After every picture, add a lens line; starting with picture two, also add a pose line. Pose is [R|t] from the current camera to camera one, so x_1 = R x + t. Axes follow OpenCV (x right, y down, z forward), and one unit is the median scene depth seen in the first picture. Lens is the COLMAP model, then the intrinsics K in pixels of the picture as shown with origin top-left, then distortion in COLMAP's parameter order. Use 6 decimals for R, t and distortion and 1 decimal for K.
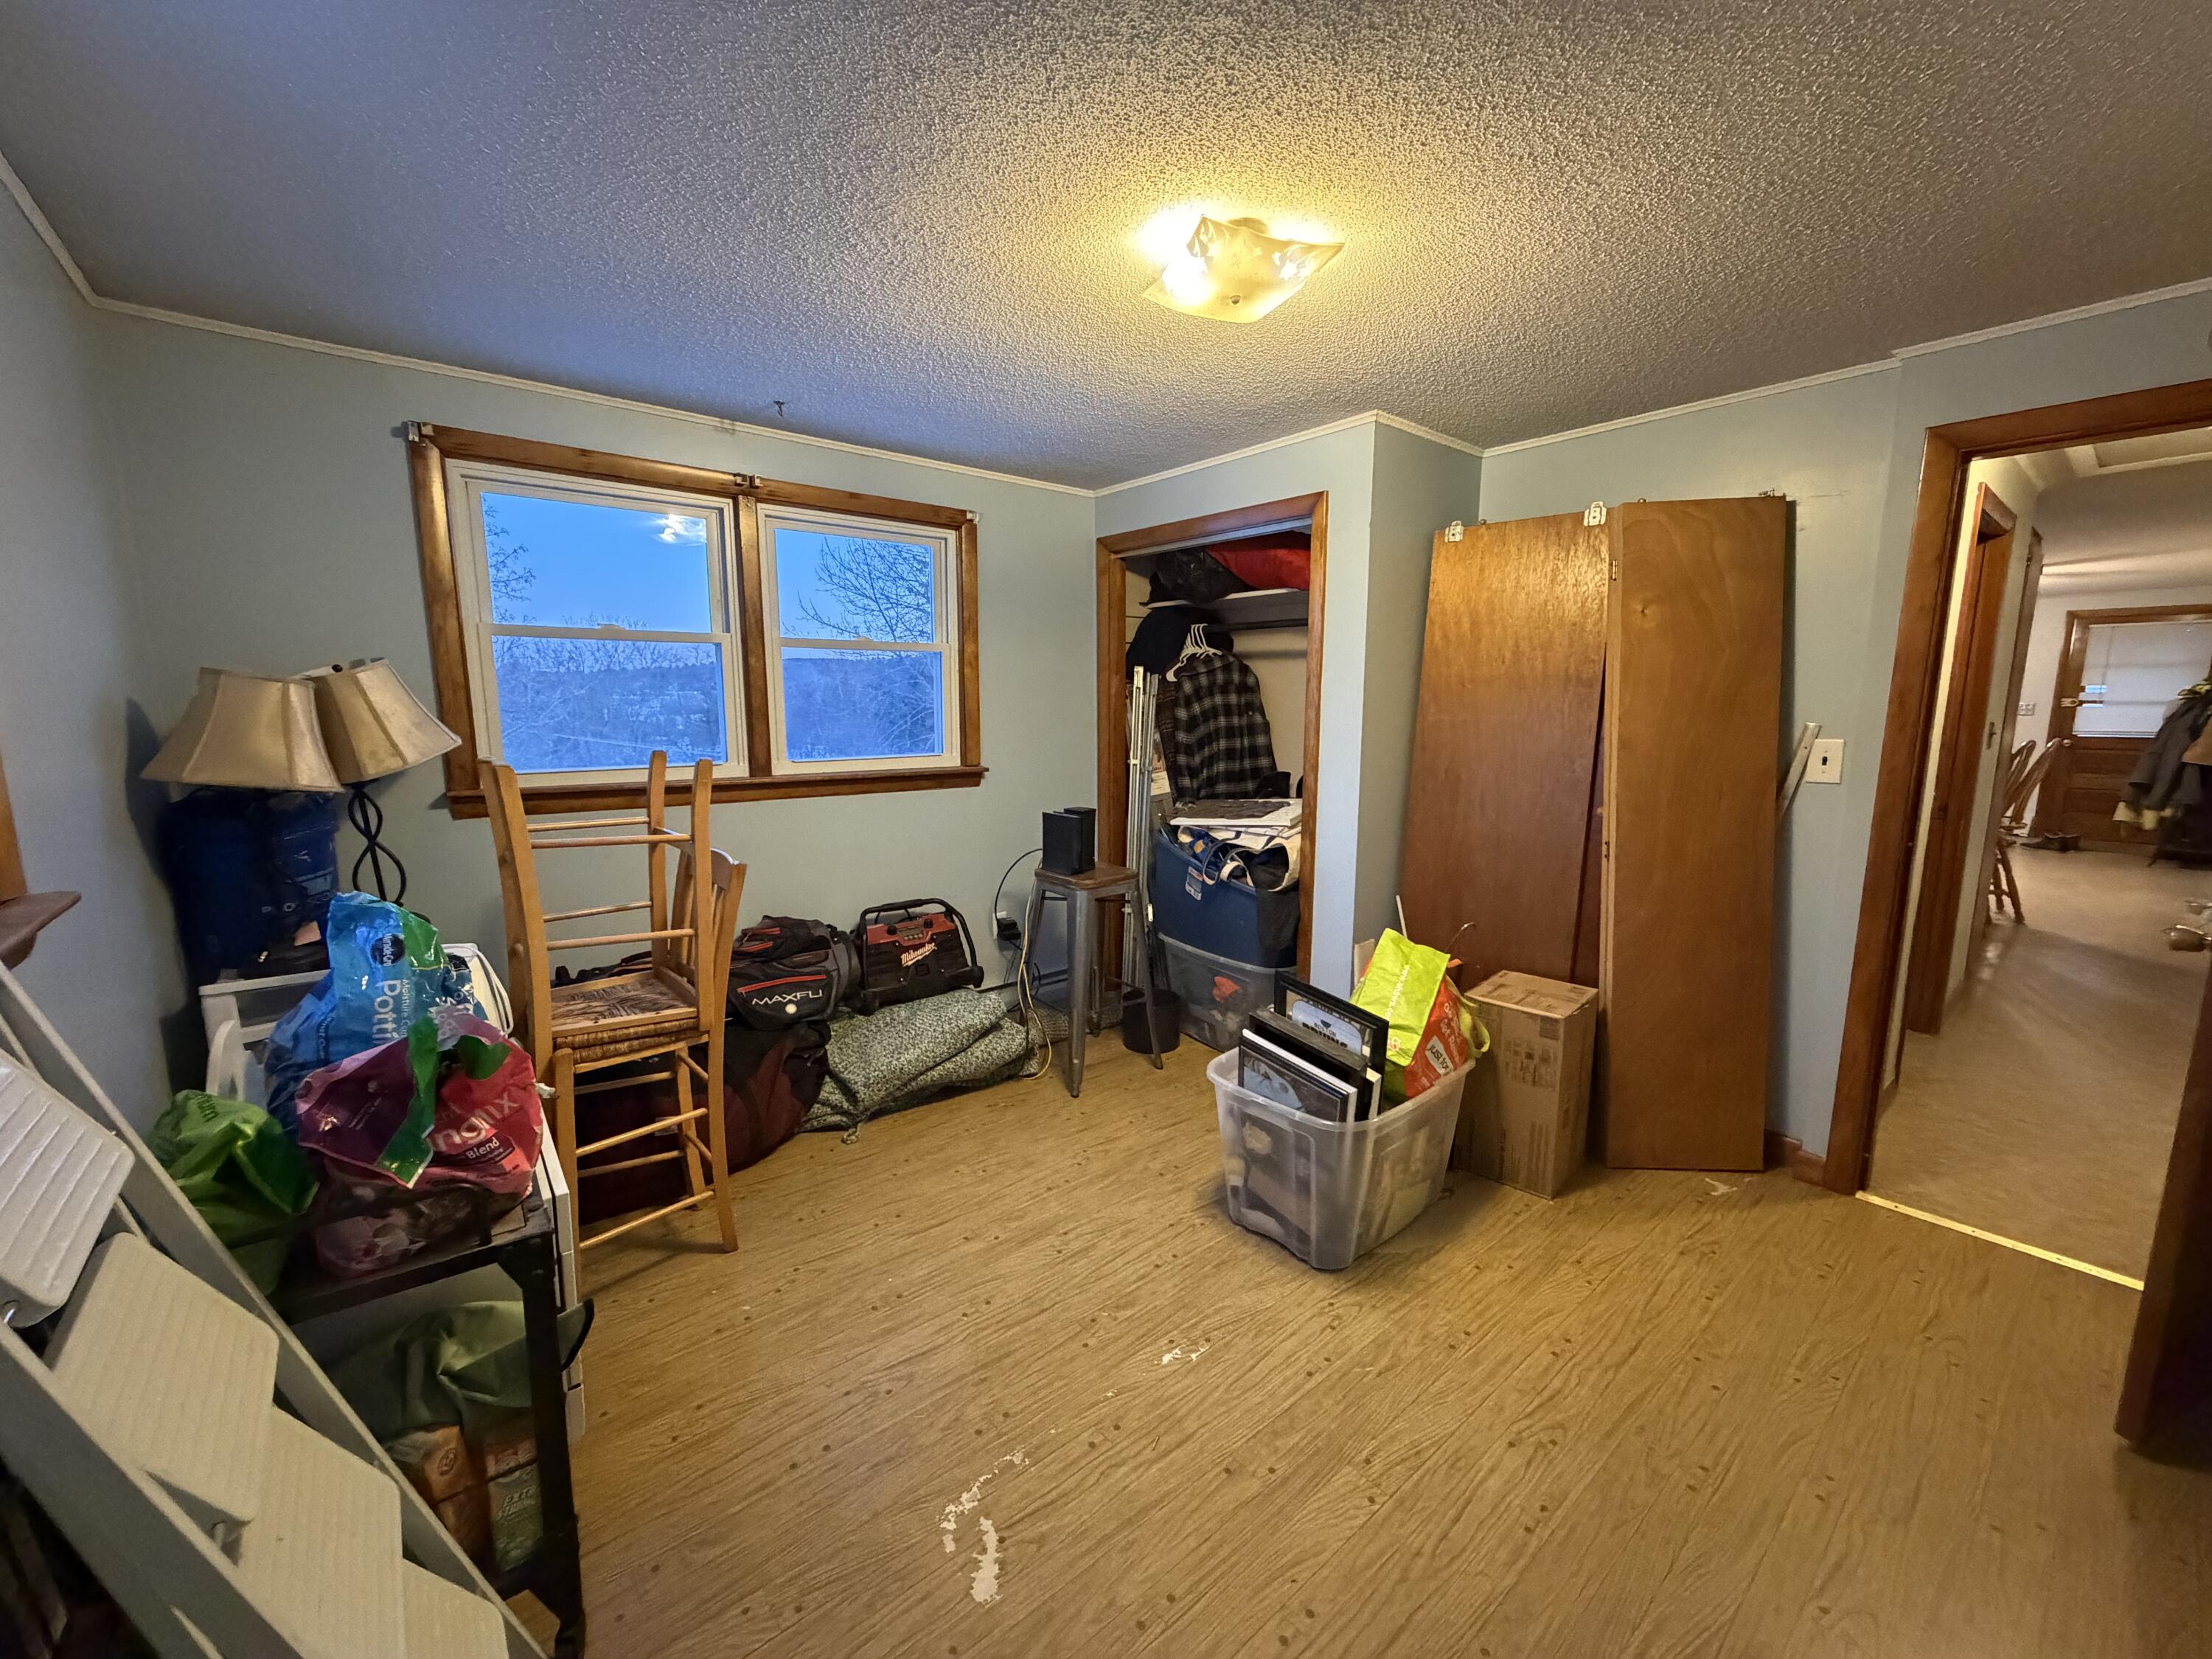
lens RADIAL K [[886.1, 0, 1104.8], [0, 886.1, 827.6], [0, 0, 1]] dist [0.001070, -0.000319]
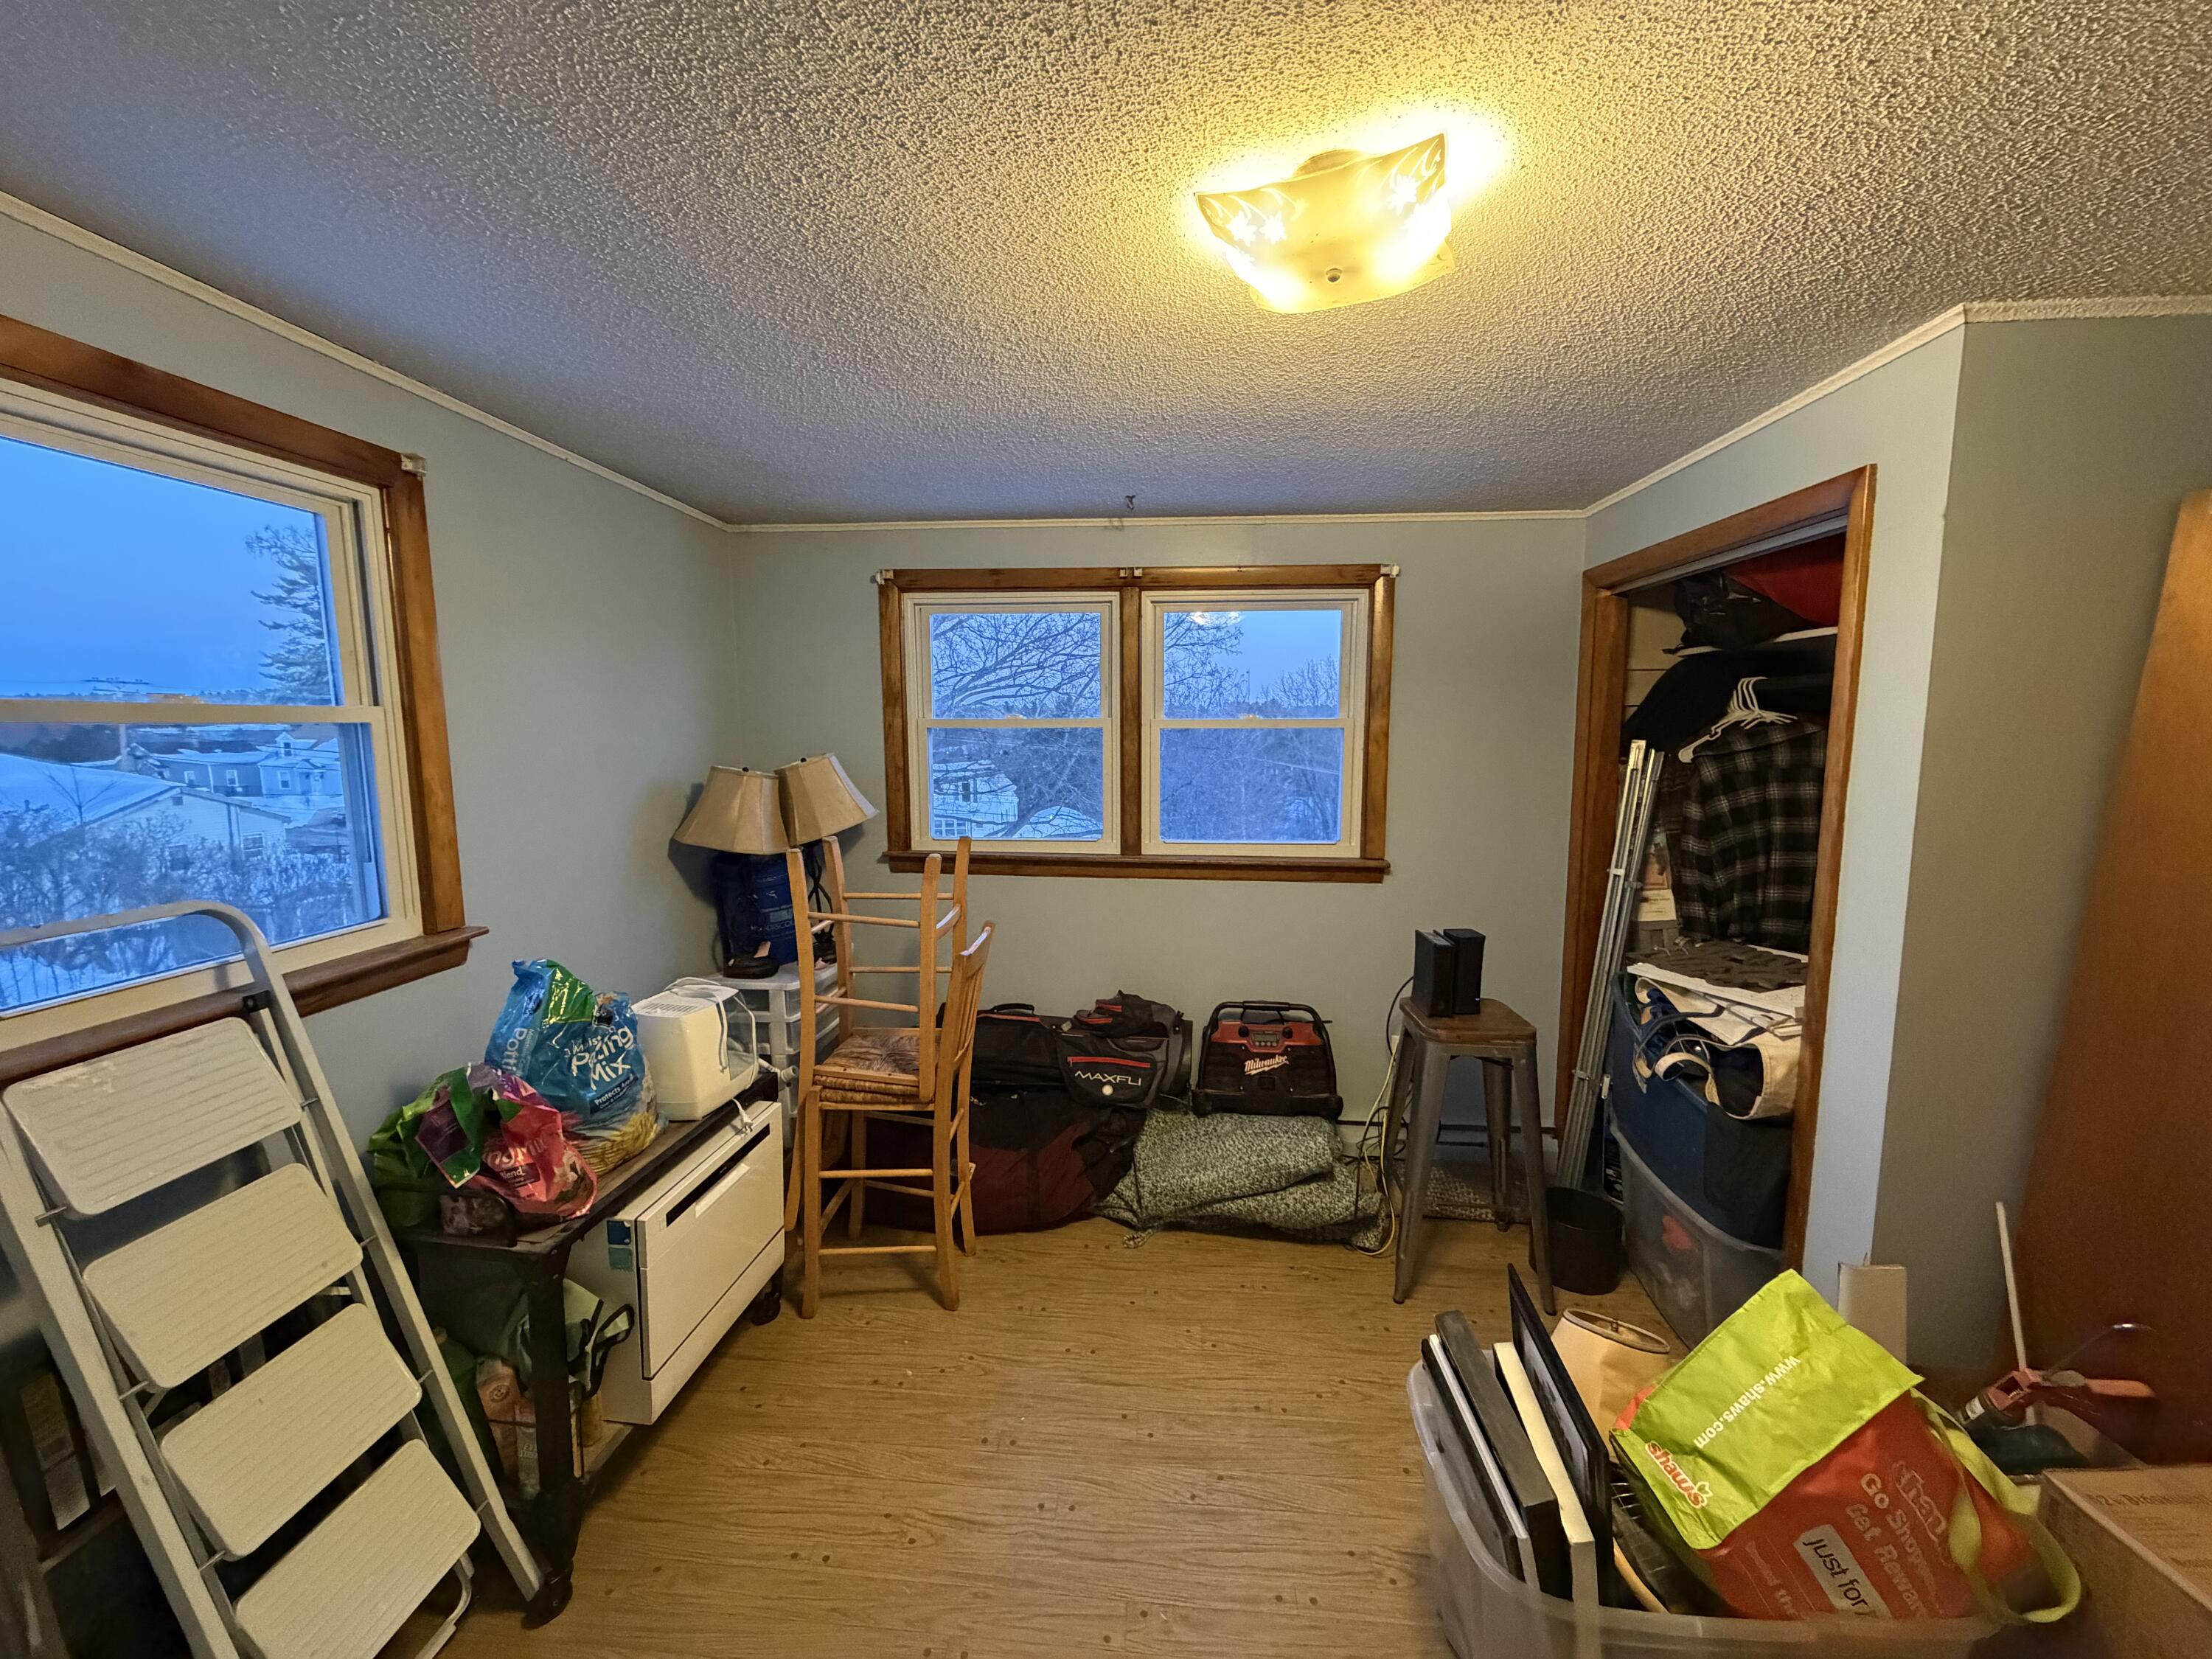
lens RADIAL K [[886.1, 0, 1111.9], [0, 886.1, 825.3], [0, 0, 1]] dist [0.001070, -0.000319]
pose [[0.709597, 0.077170, -0.700370, 0.301997], [-0.101015, 0.994858, 0.007273, -0.093489], [0.697330, 0.065587, 0.713743, 0.241516]]
